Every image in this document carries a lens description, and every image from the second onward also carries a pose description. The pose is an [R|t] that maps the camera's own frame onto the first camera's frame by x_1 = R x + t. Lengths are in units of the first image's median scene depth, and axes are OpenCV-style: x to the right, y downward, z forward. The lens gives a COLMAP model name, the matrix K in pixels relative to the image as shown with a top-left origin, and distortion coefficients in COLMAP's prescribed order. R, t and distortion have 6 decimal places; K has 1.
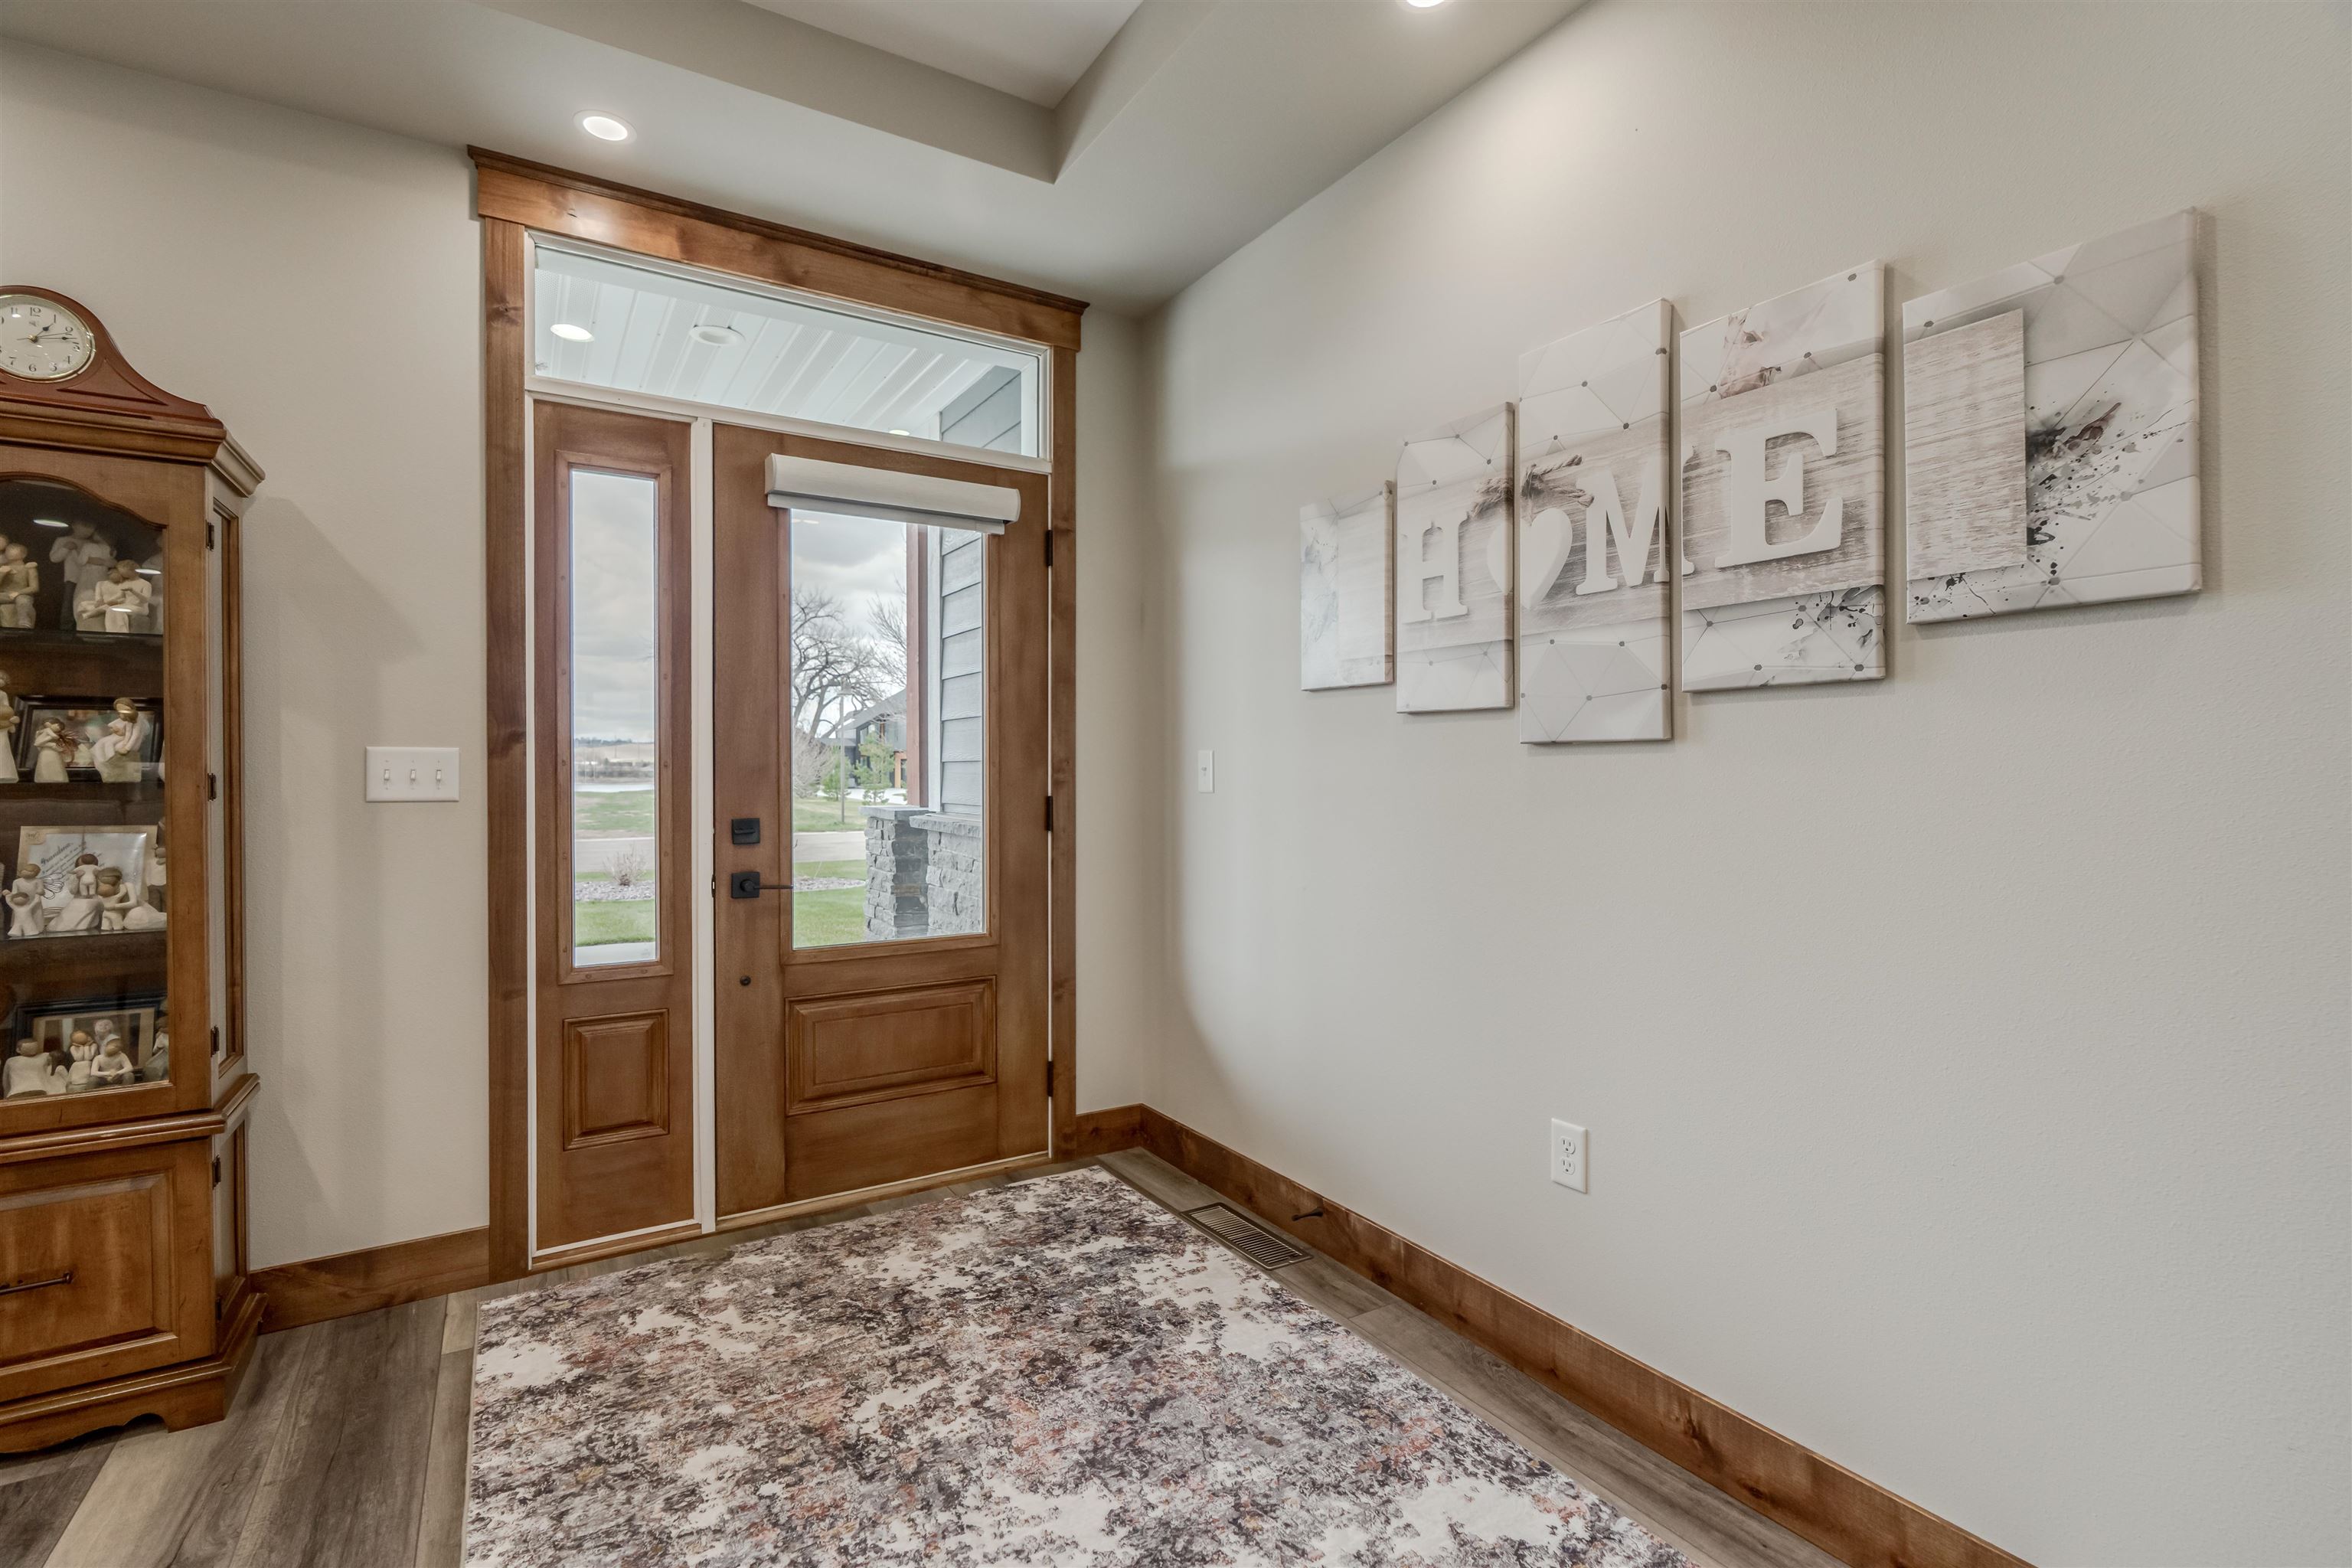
lens RADIAL K [[1071.9, 0, 1174.5], [0, 1071.9, 790.4], [0, 0, 1]] dist [-0.015842, 0.007115]
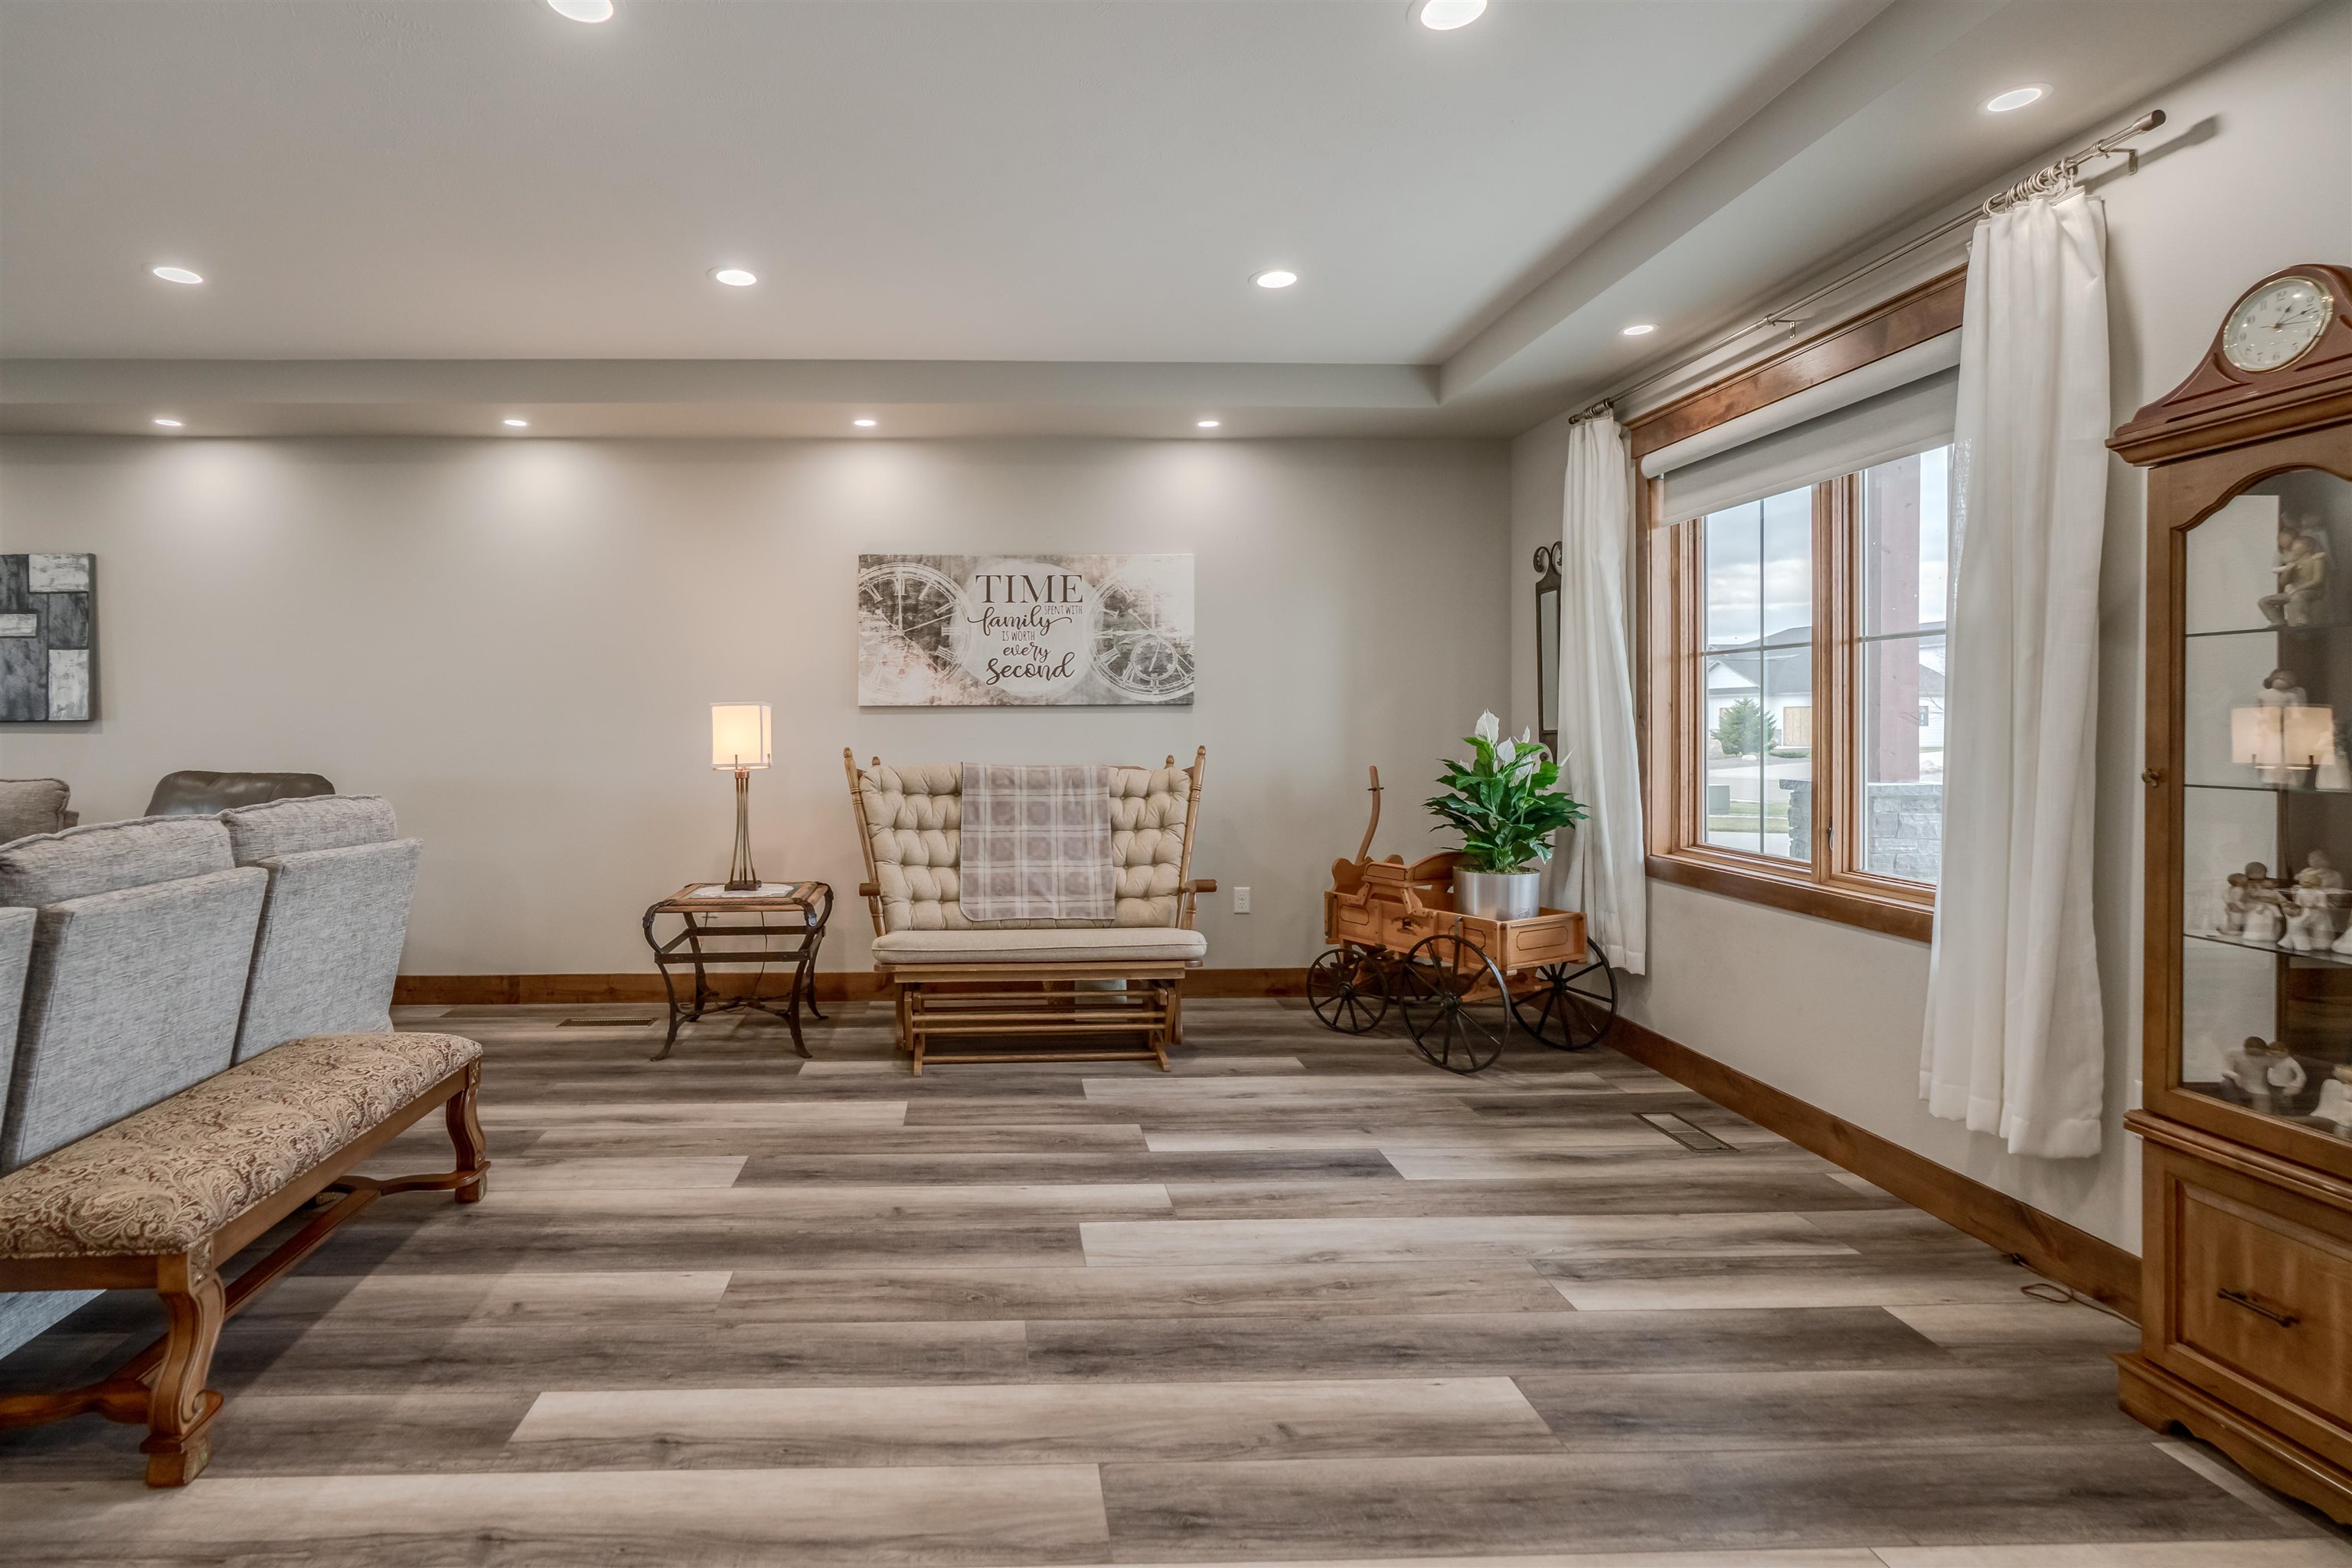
lens RADIAL K [[1197.8, 0, 1121.6], [0, 1197.8, 725.4], [0, 0, 1]] dist [-0.003706, -0.000350]
pose [[-0.533106, -0.000100, -0.846049, 0.286295], [-0.013066, 0.999882, 0.008115, -0.042934], [0.845948, 0.015381, -0.533044, 0.503473]]
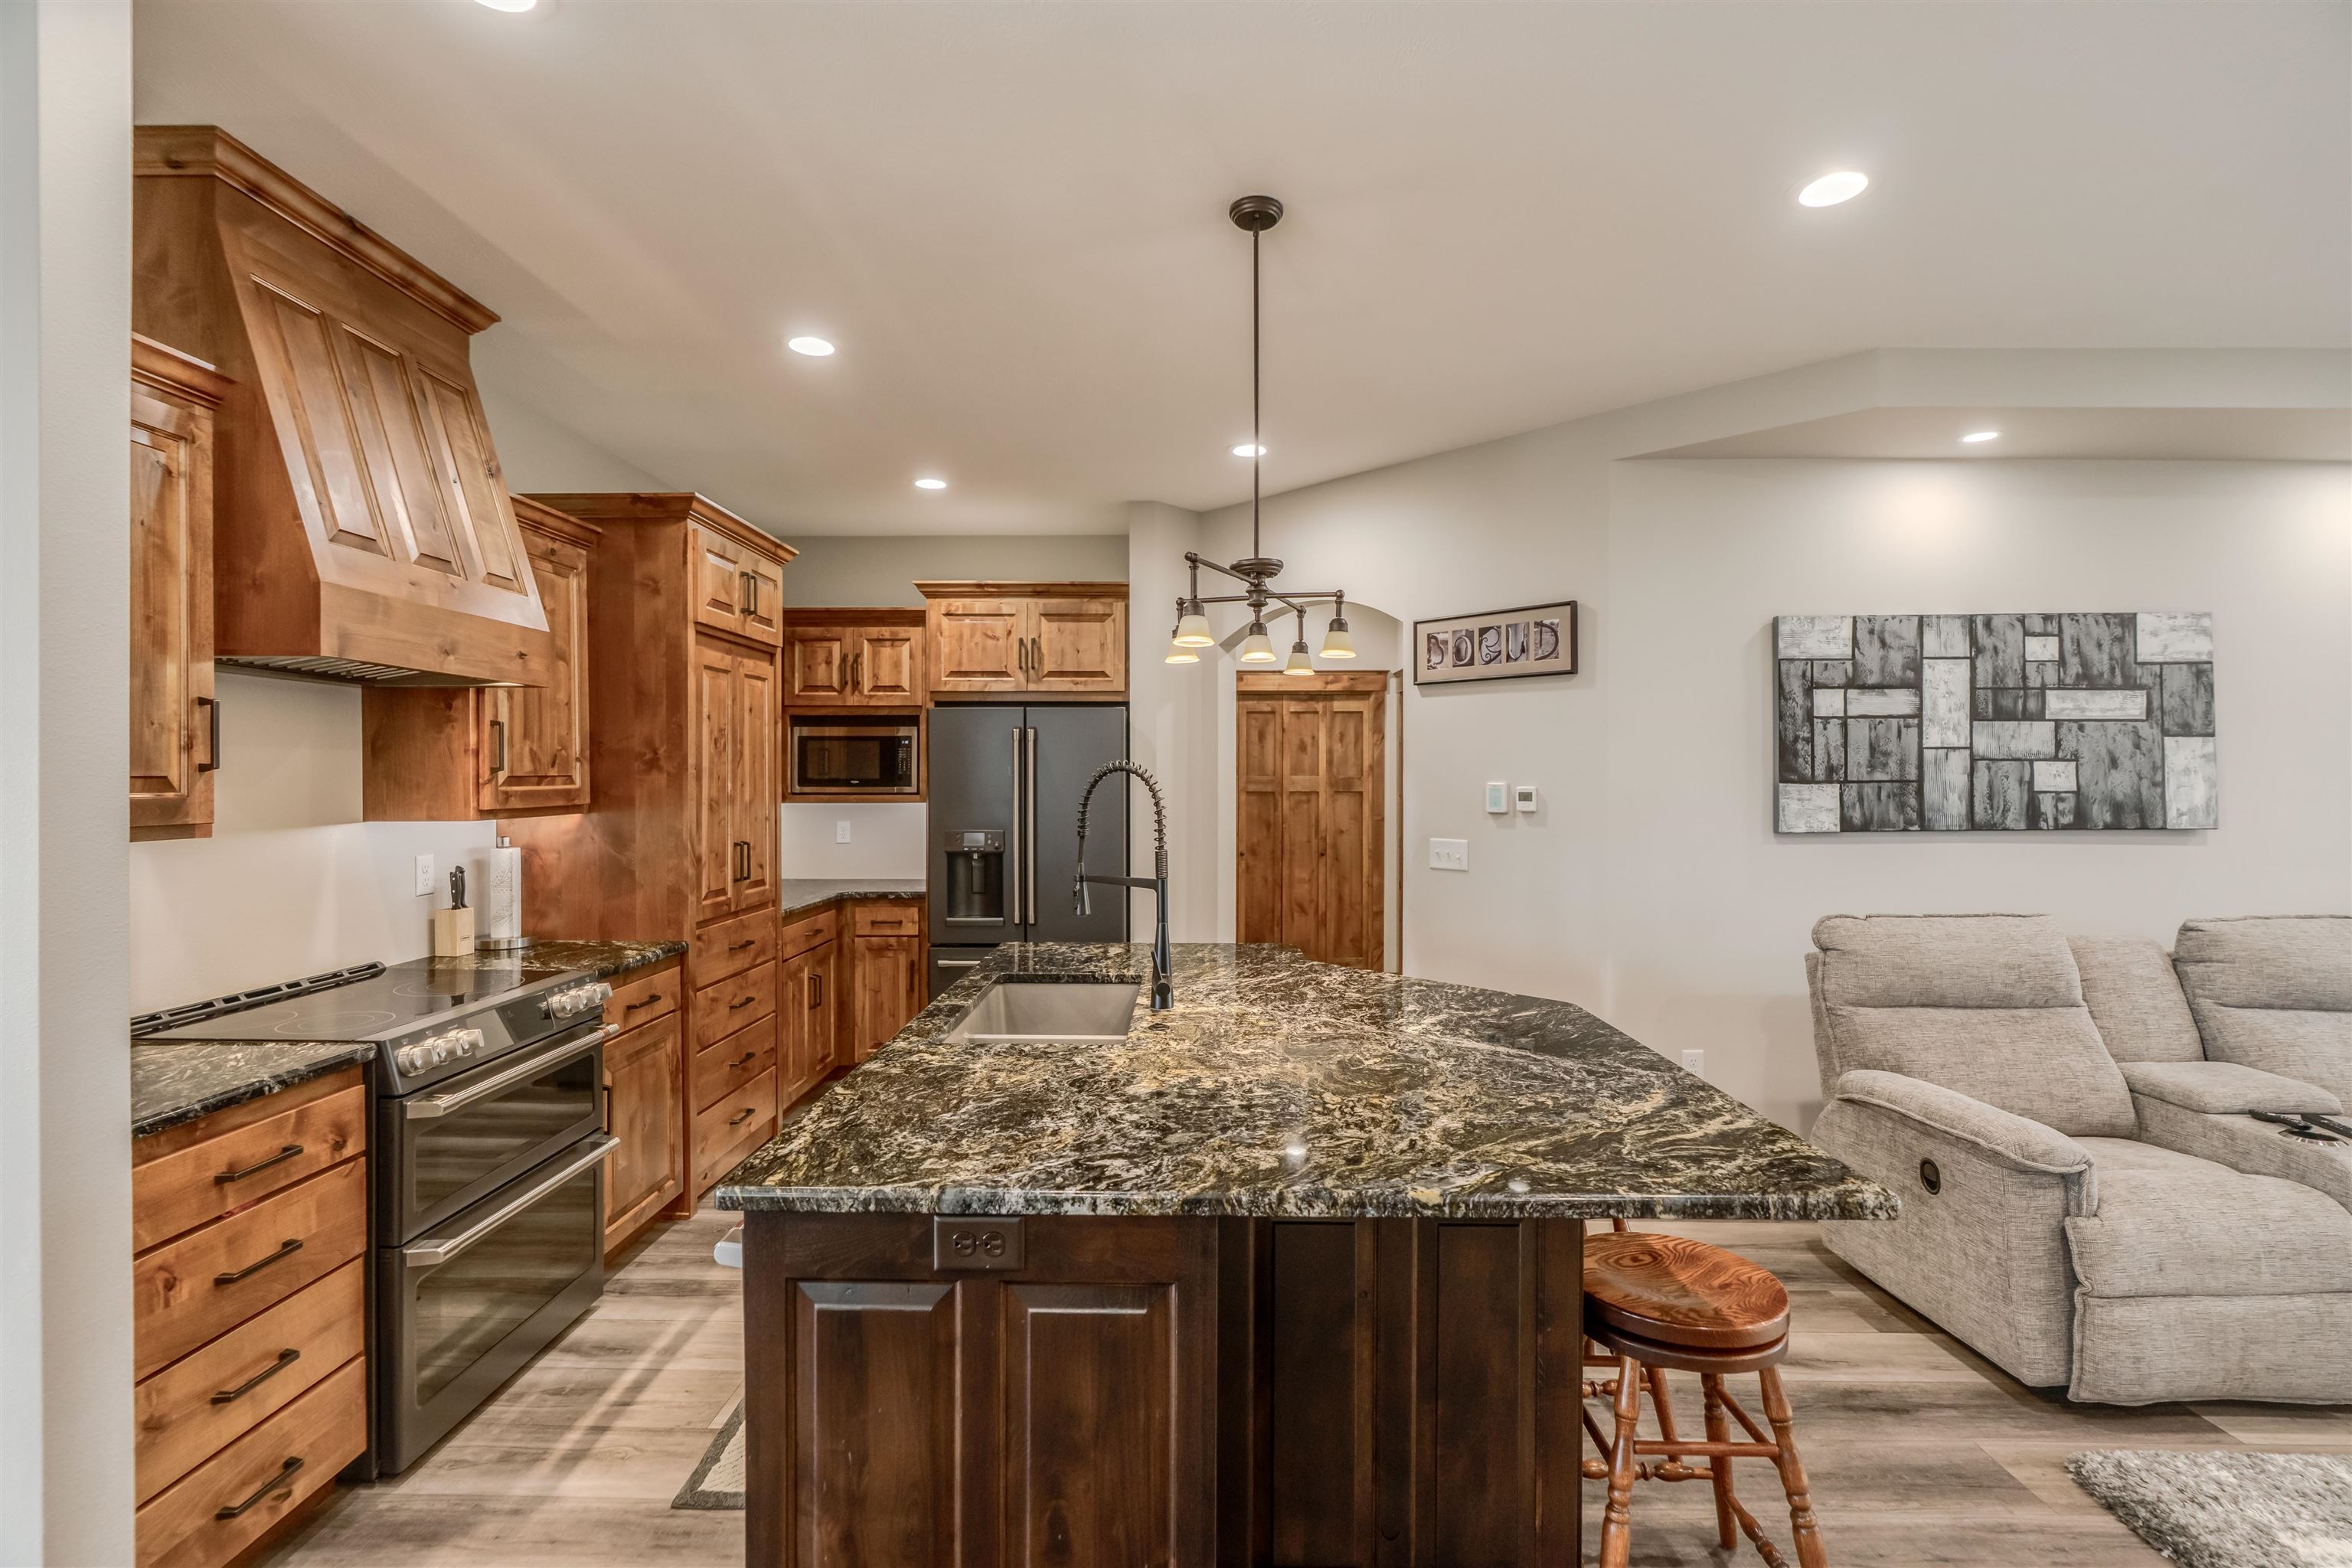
lens RADIAL K [[1071.9, 0, 1178.5], [0, 1071.9, 783.9], [0, 0, 1]] dist [-0.015842, 0.007115]
pose [[-0.545760, 0.007986, -0.837904, 1.409566], [-0.017135, 0.999639, 0.020688, -0.076501], [0.837766, 0.025648, -0.545426, -2.430042]]
